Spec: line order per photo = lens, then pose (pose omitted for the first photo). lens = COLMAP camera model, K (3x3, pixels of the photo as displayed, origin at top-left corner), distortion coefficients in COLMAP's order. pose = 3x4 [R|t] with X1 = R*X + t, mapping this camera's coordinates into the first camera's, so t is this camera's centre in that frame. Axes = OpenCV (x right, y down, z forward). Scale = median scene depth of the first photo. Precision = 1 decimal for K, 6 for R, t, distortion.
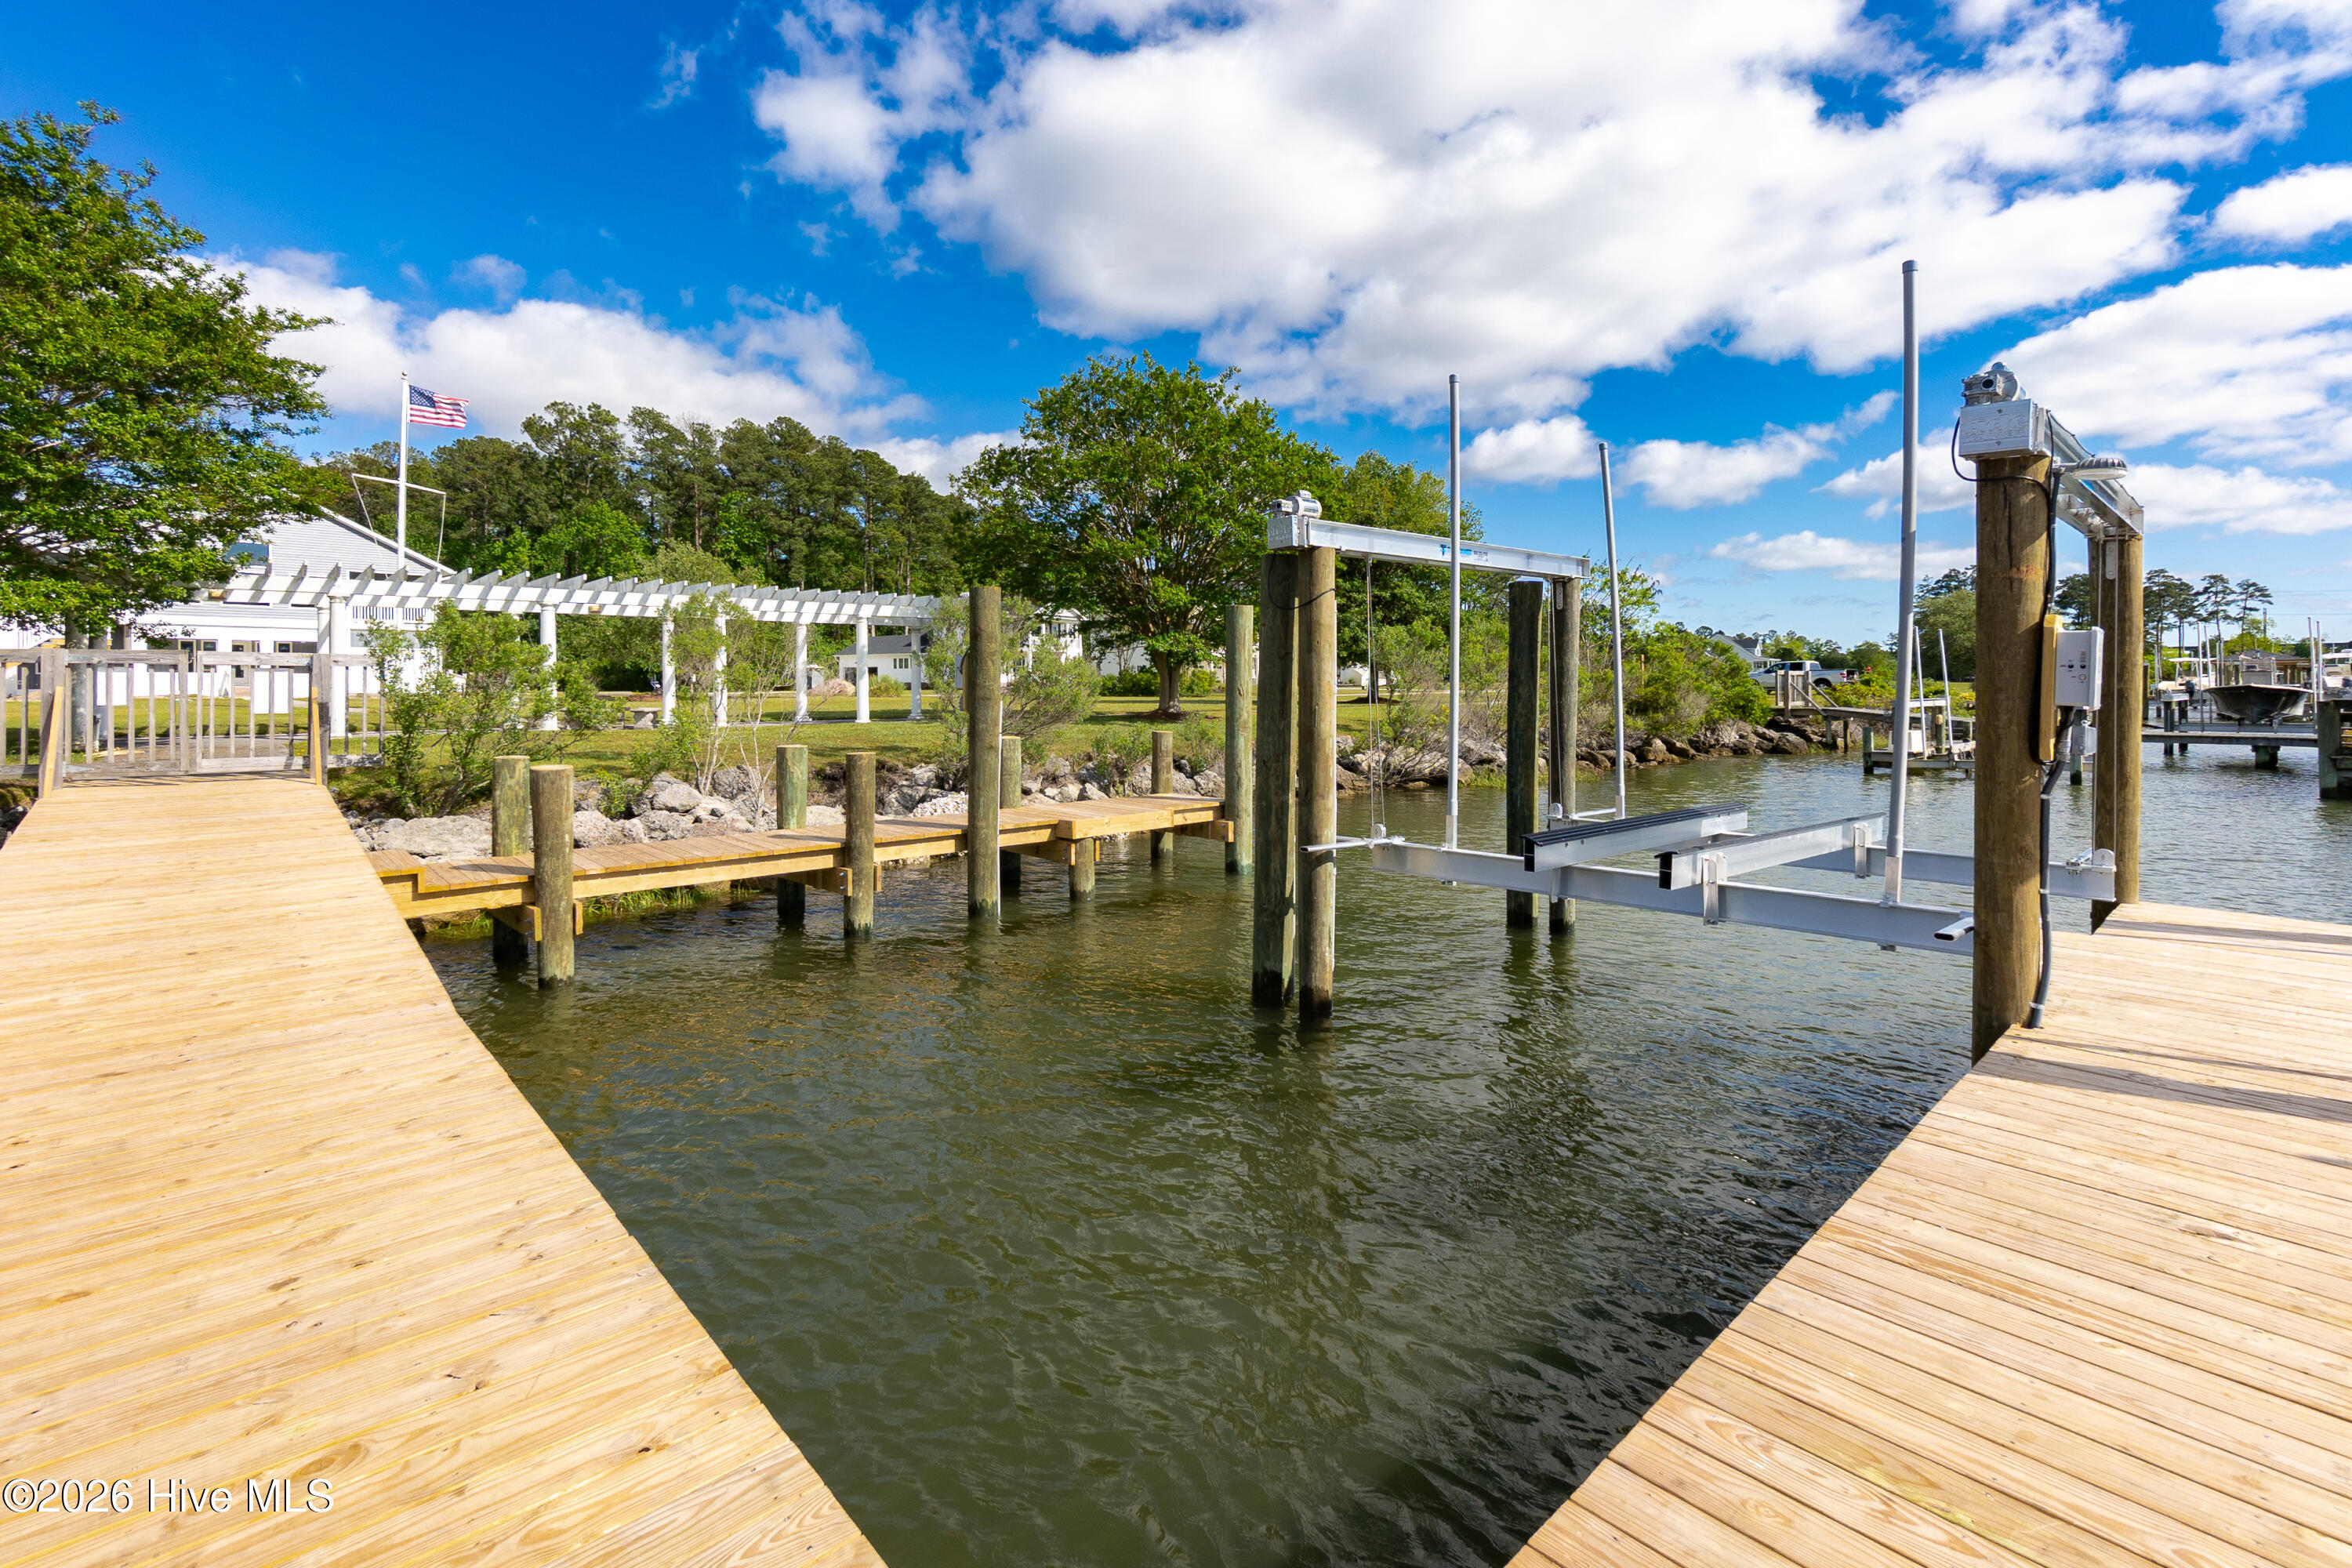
lens RADIAL K [[1079.6, 0, 1162.5], [0, 1079.6, 679.6], [0, 0, 1]] dist [-0.000990, 0.001003]
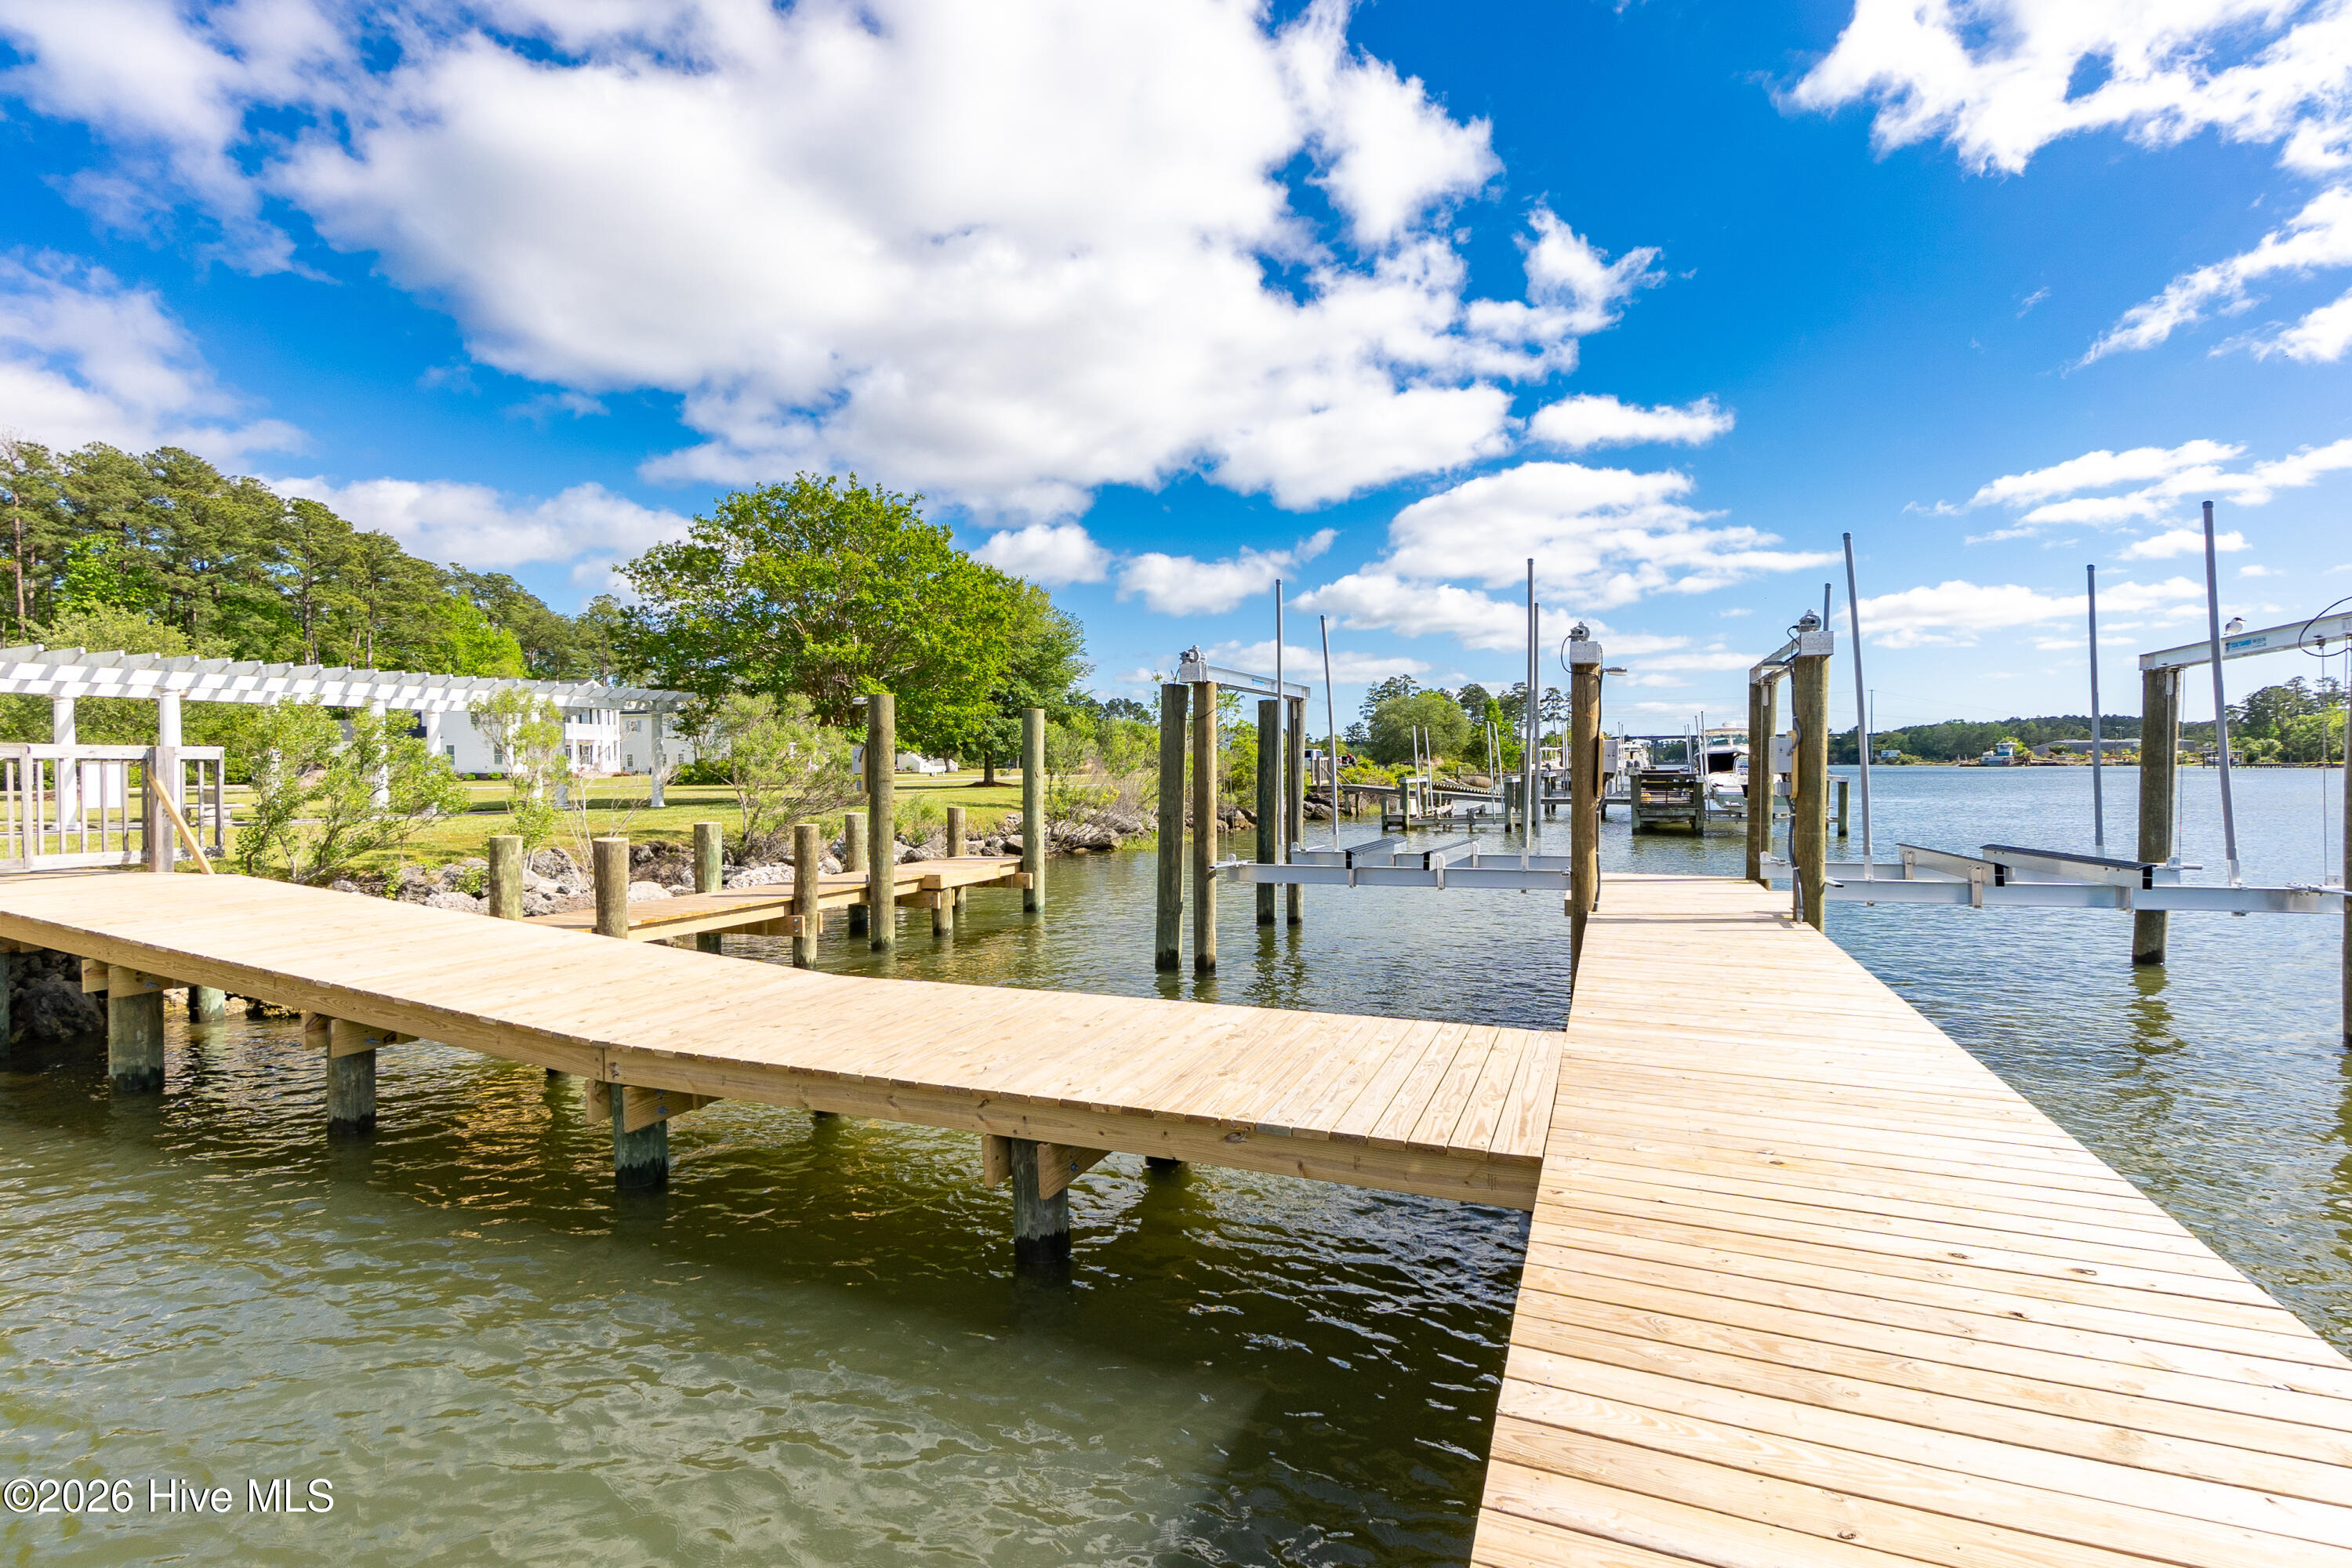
lens RADIAL K [[1039.6, 0, 1158.2], [0, 1039.6, 783.6], [0, 0, 1]] dist [-0.009510, 0.001092]
pose [[0.912065, -0.016384, 0.409717, -0.239168], [0.009725, 0.999785, 0.018331, 0.001636], [-0.409929, -0.012734, 0.912028, -0.157497]]
